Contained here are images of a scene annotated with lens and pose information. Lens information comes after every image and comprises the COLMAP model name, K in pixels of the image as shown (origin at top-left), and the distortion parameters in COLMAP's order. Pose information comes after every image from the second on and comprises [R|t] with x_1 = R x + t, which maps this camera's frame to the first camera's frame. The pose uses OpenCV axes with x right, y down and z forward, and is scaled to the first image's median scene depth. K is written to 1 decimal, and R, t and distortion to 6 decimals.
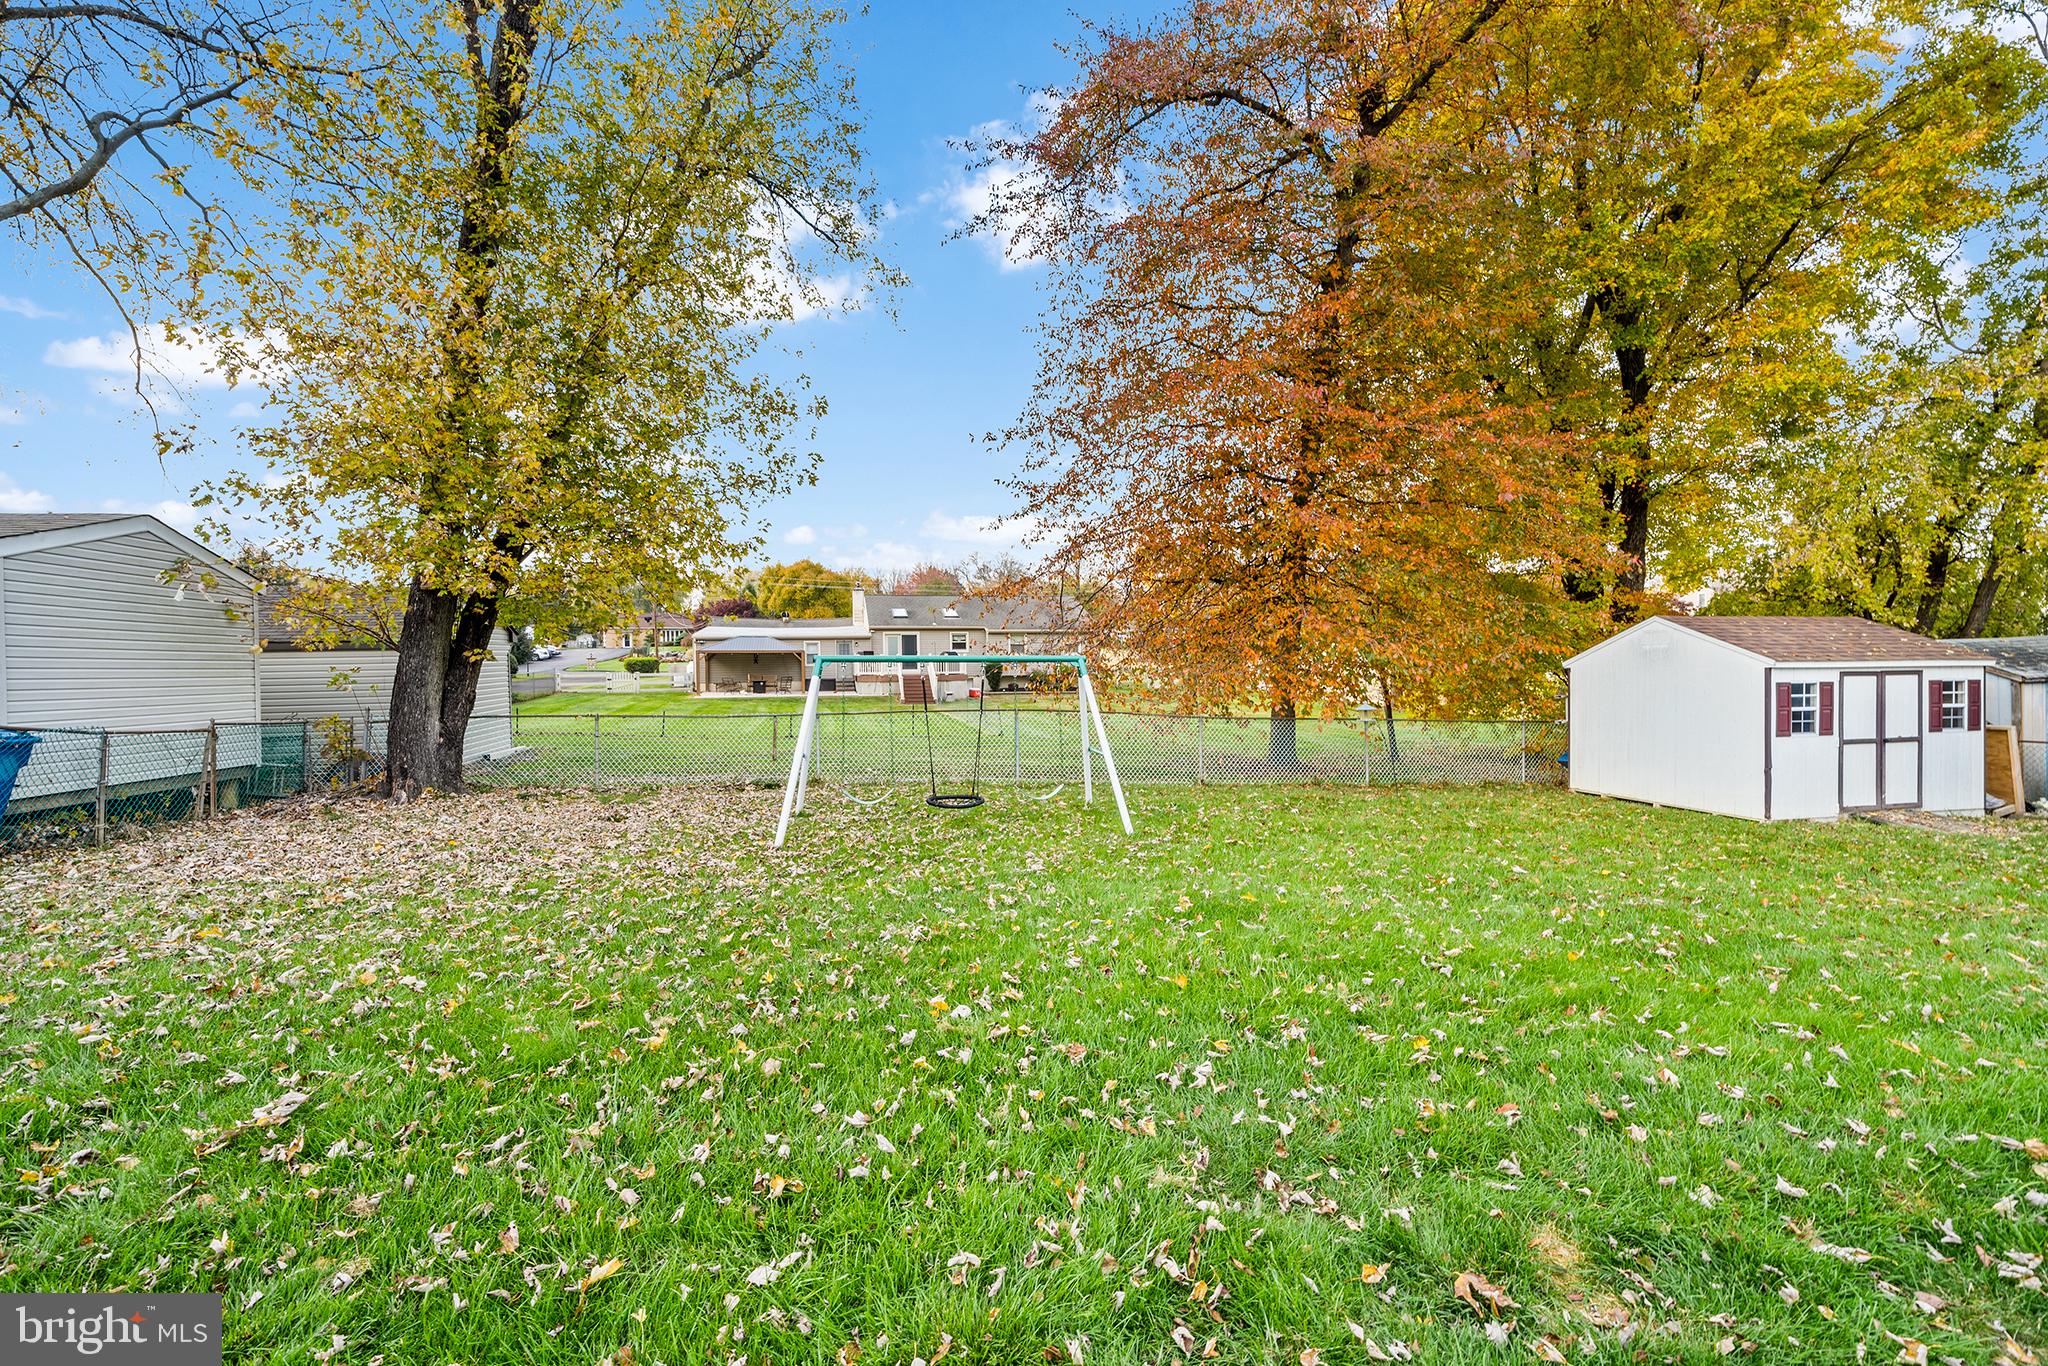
lens RADIAL K [[823.4, 0, 1025.5], [0, 823.4, 675.3], [0, 0, 1]] dist [-0.001410, -0.000306]
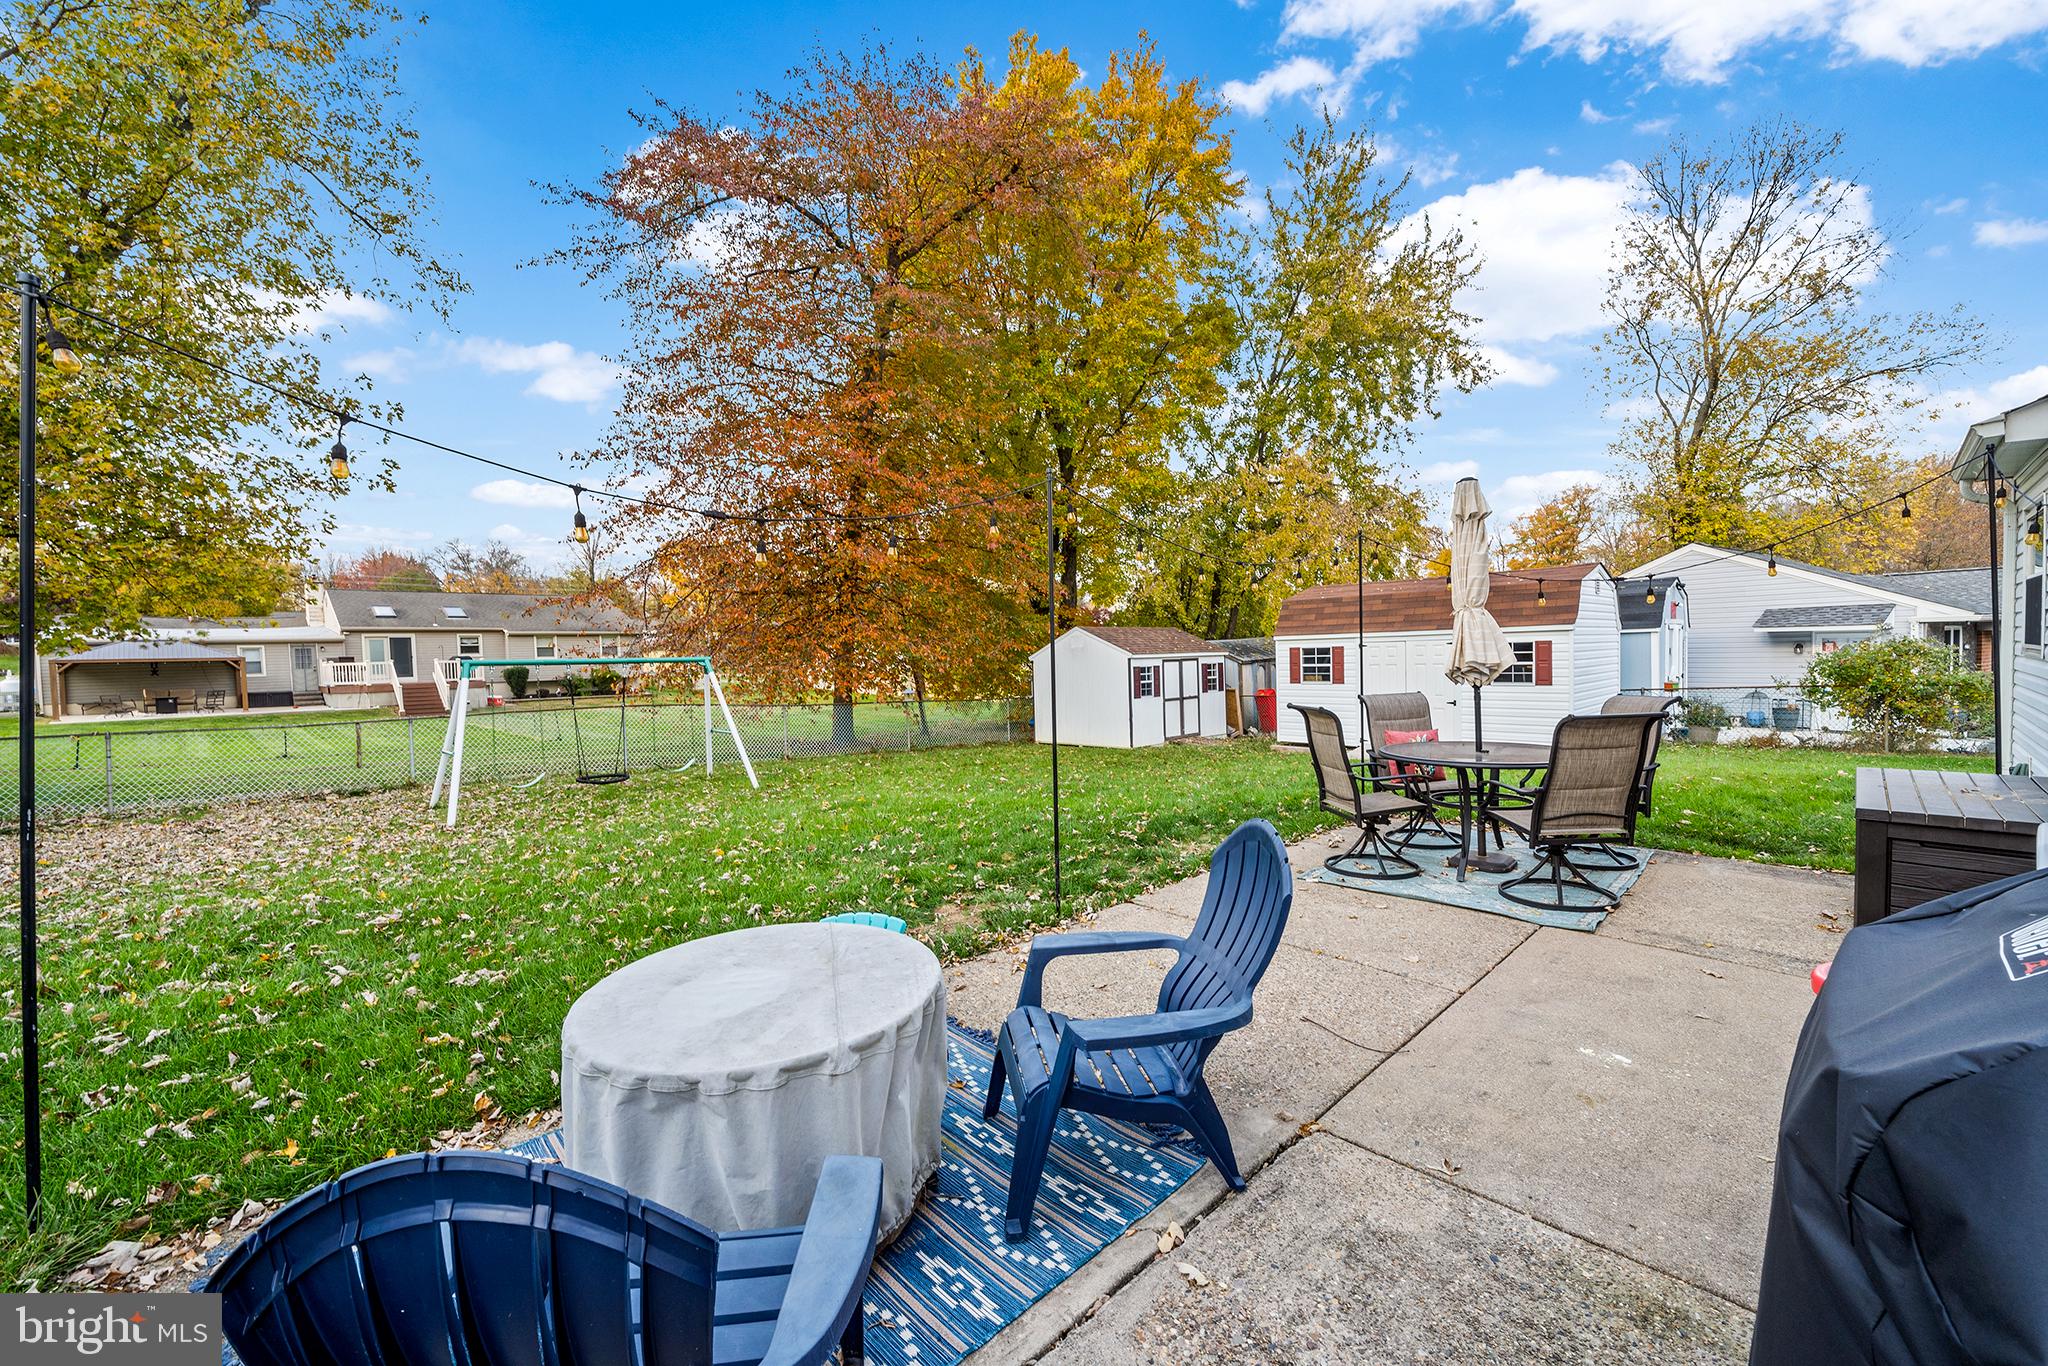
lens RADIAL K [[823.4, 0, 1025.5], [0, 823.4, 675.3], [0, 0, 1]] dist [-0.001410, -0.000306]
pose [[0.850069, -0.026818, 0.525988, -0.125852], [0.027034, 0.999608, 0.007275, 0.006313], [-0.525977, 0.008036, 0.850461, -0.244246]]
